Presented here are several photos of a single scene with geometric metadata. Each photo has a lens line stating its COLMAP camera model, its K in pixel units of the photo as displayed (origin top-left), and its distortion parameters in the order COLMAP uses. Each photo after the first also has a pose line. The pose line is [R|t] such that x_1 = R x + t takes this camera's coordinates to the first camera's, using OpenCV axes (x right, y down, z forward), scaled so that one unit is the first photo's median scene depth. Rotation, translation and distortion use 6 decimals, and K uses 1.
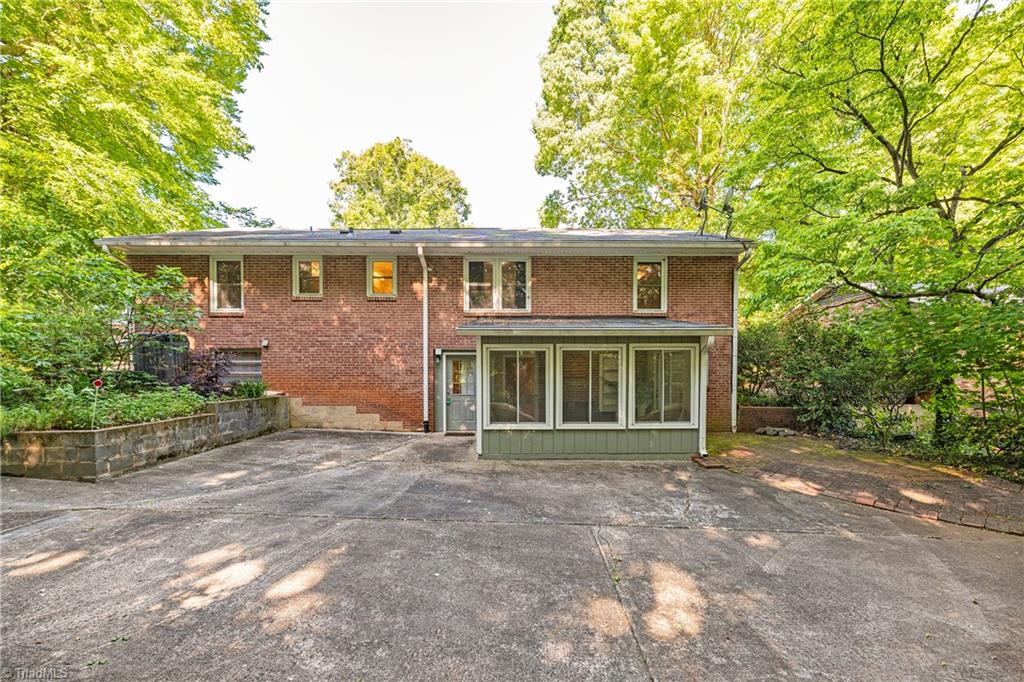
lens RADIAL K [[438.2, 0, 539.2], [0, 438.2, 377.5], [0, 0, 1]] dist [-0.001765, -0.000009]
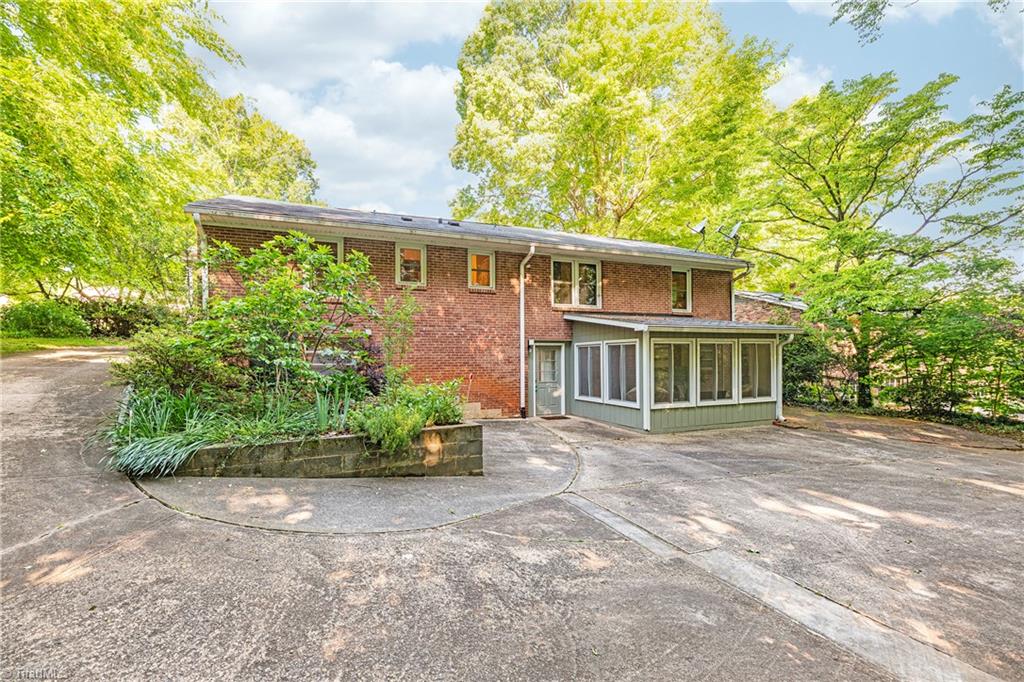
lens RADIAL K [[437.7, 0, 508.1], [0, 437.7, 352.9], [0, 0, 1]] dist [-0.001951, 0.000051]
pose [[0.933049, -0.002348, 0.359741, -0.724076], [0.011223, 0.999682, -0.022584, -0.010080], [-0.359574, 0.025109, 0.932779, 0.017527]]
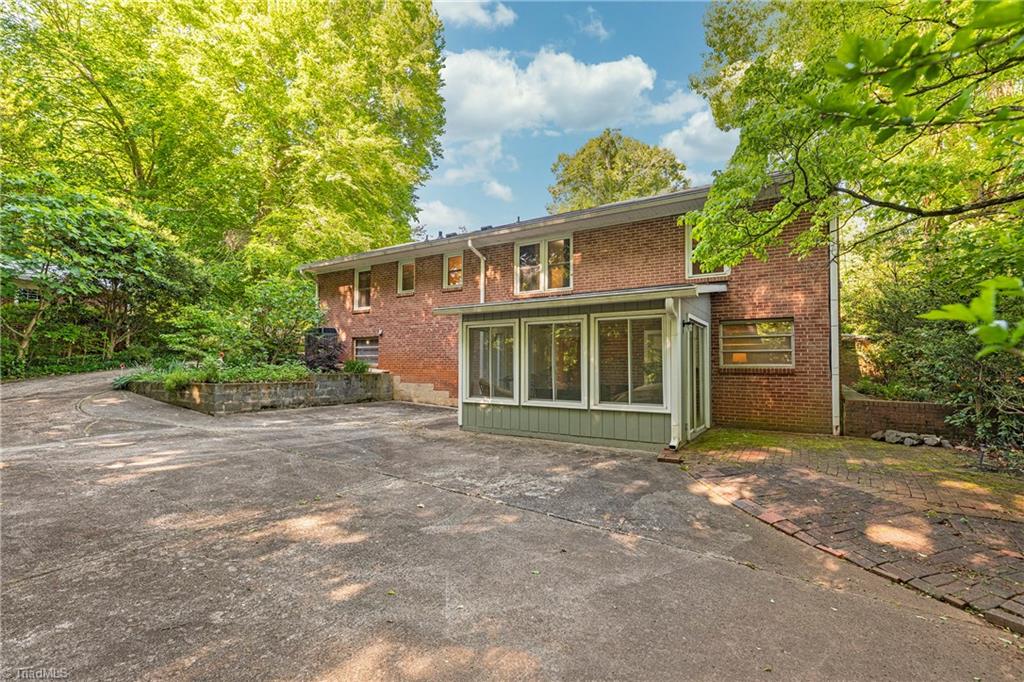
lens RADIAL K [[476.2, 0, 512.0], [0, 476.2, 341.0], [0, 0, 1]] dist [-0.000933, -0.000013]
pose [[0.827420, -0.026359, -0.560964, 0.489977], [-0.013150, 0.997715, -0.066277, 0.035893], [0.561429, 0.062216, 0.825183, 0.081503]]
